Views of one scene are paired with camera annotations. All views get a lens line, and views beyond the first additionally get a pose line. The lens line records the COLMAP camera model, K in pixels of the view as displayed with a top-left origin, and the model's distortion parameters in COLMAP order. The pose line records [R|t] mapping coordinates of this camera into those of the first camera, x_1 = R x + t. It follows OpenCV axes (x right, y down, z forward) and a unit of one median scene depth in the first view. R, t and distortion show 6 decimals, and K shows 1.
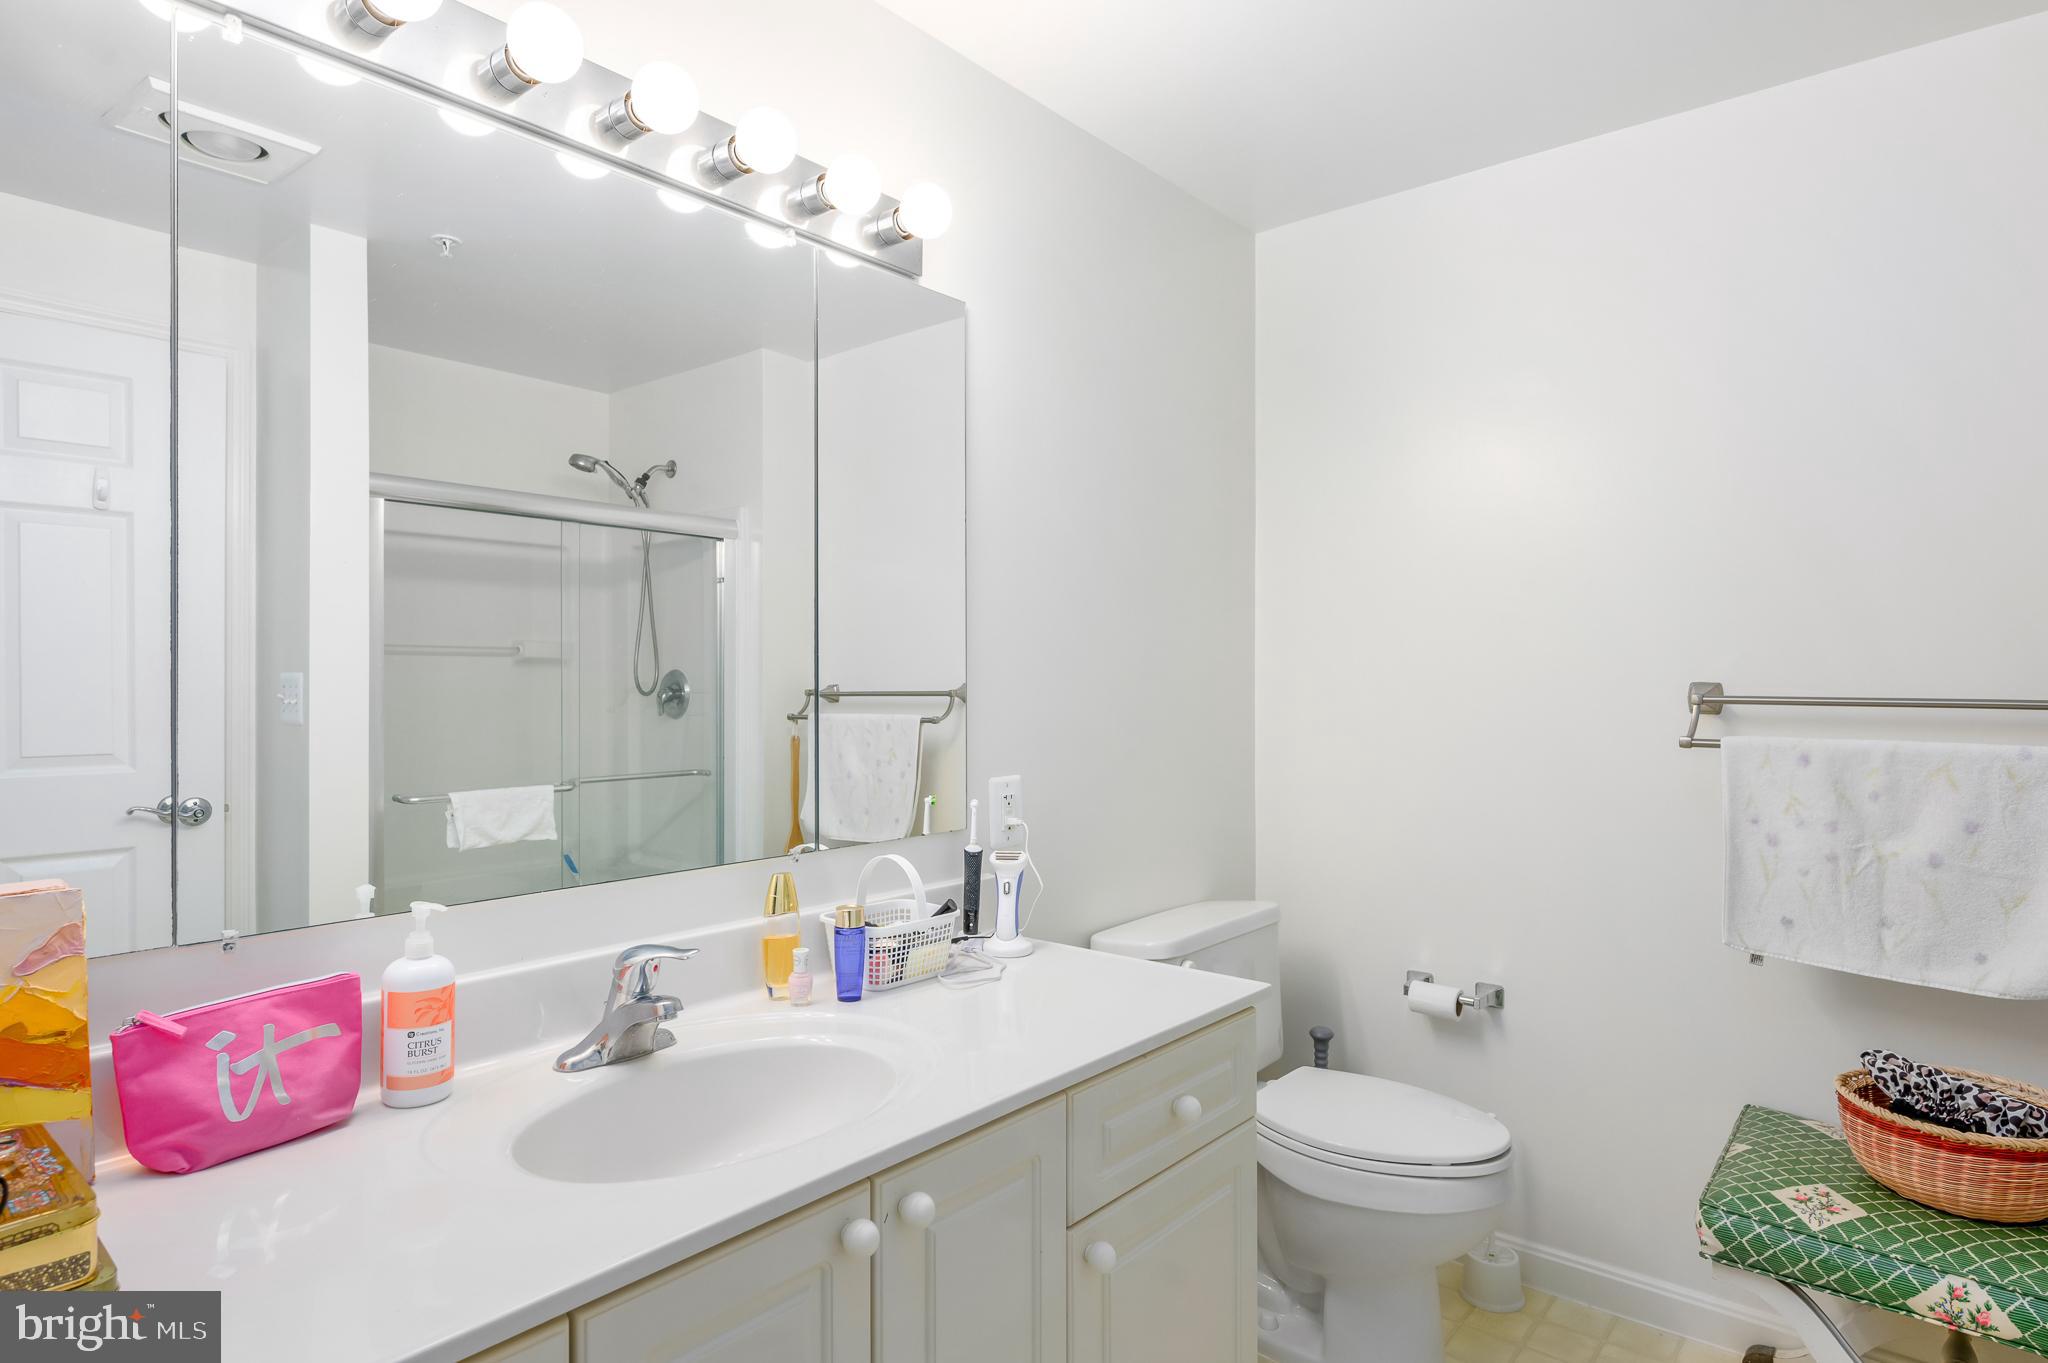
lens RADIAL K [[1129.8, 0, 1064.3], [0, 1129.8, 678.9], [0, 0, 1]] dist [-0.001501, -0.000377]
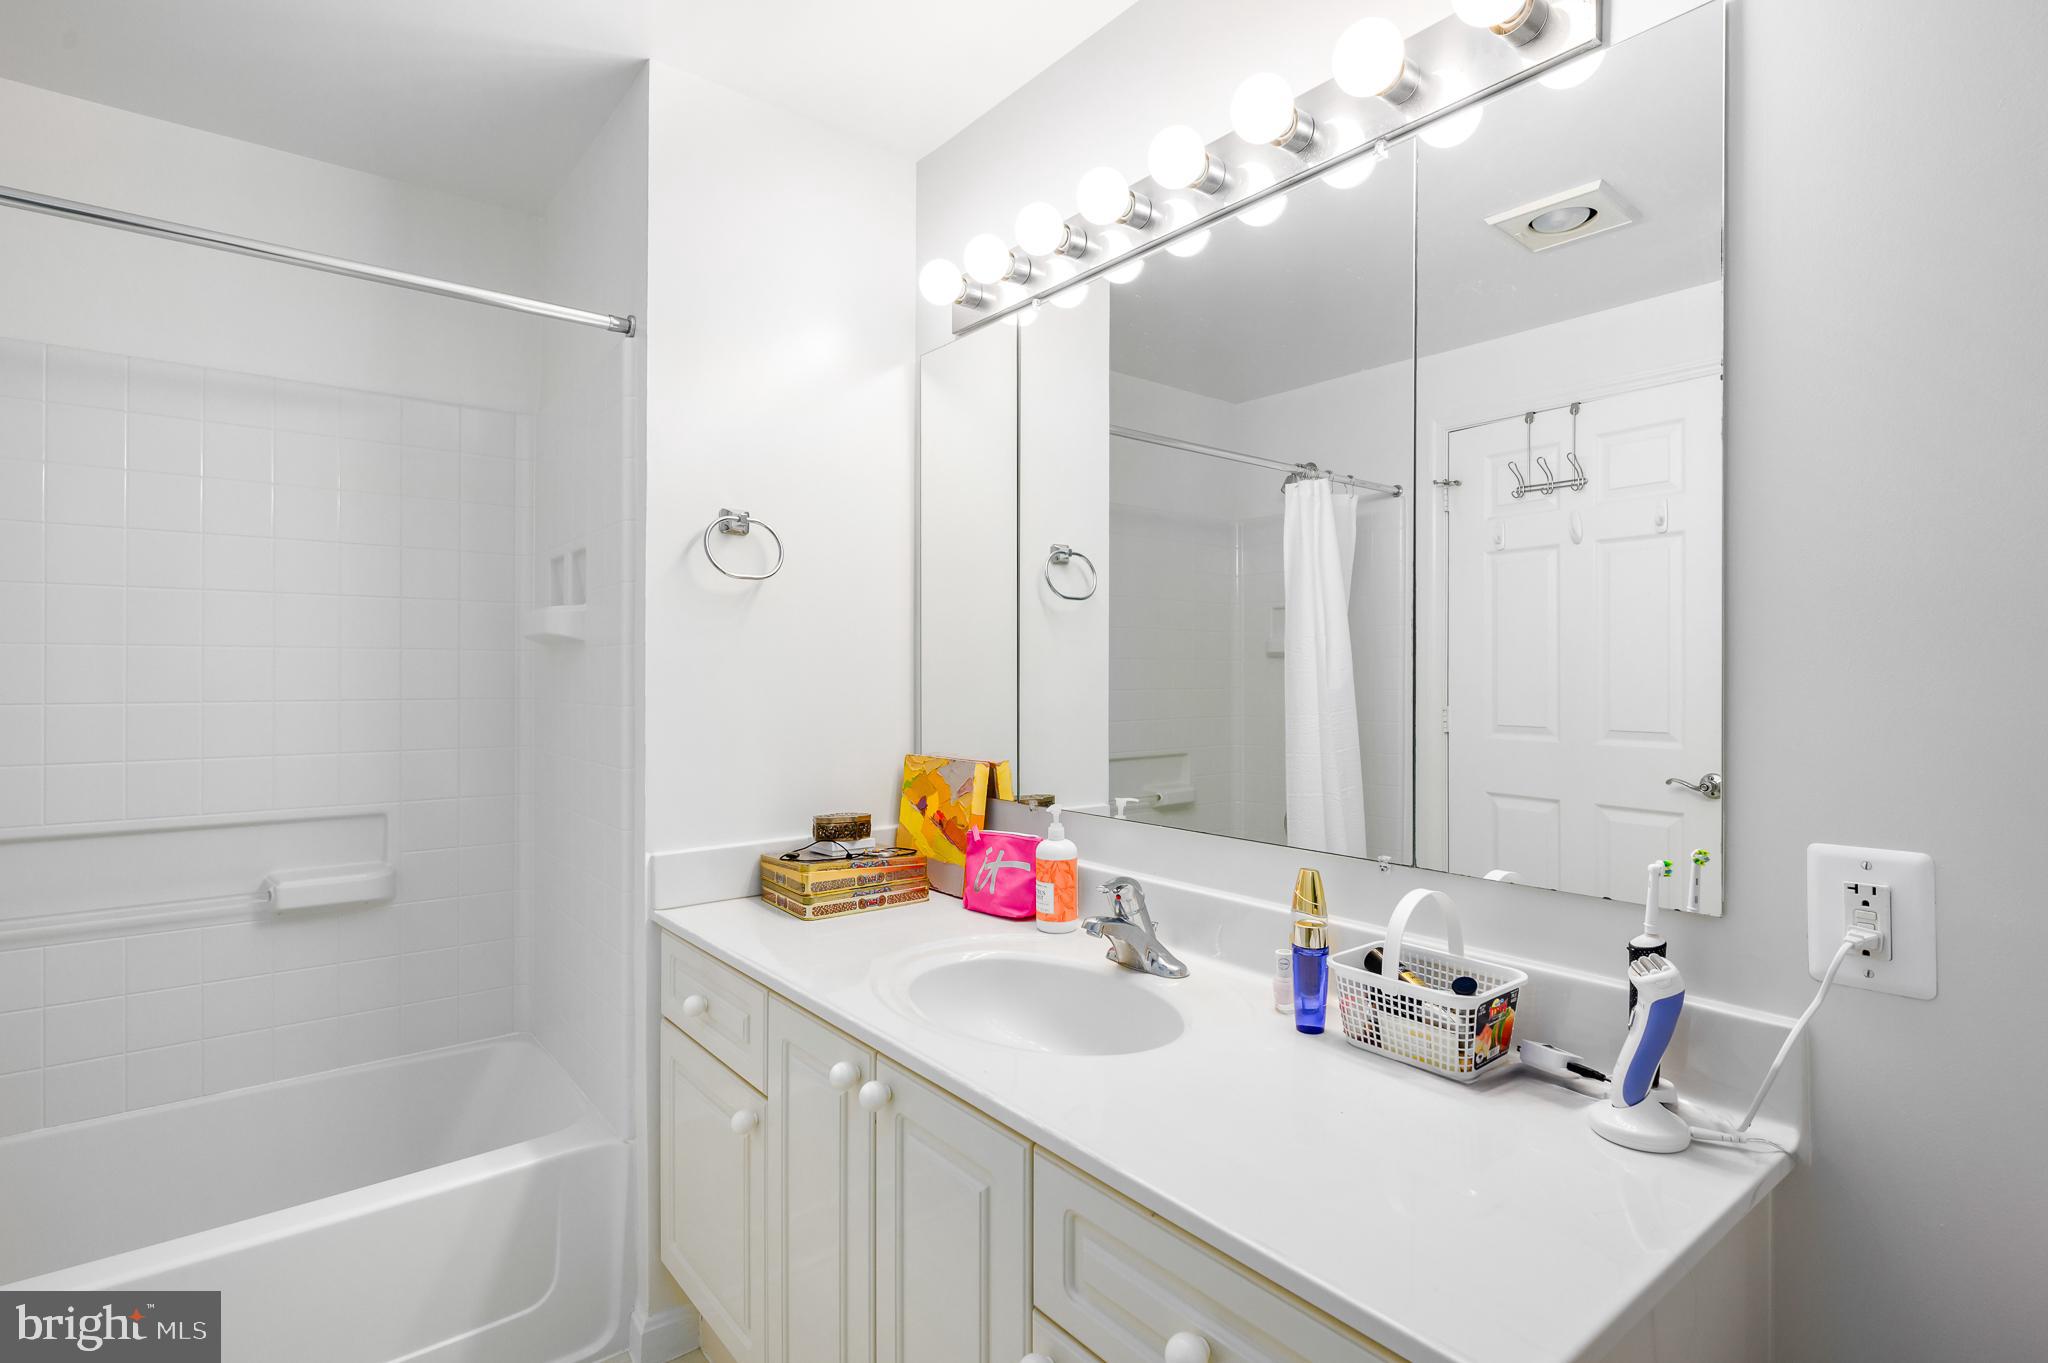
lens RADIAL K [[987.0, 0, 1014.6], [0, 987.0, 673.5], [0, 0, 1]] dist [0.000389, -0.000058]
pose [[-0.215213, -0.003613, -0.976561, 0.559126], [-0.005484, 0.999982, -0.002491, 0.014715], [0.976552, 0.004819, -0.215229, 0.889078]]
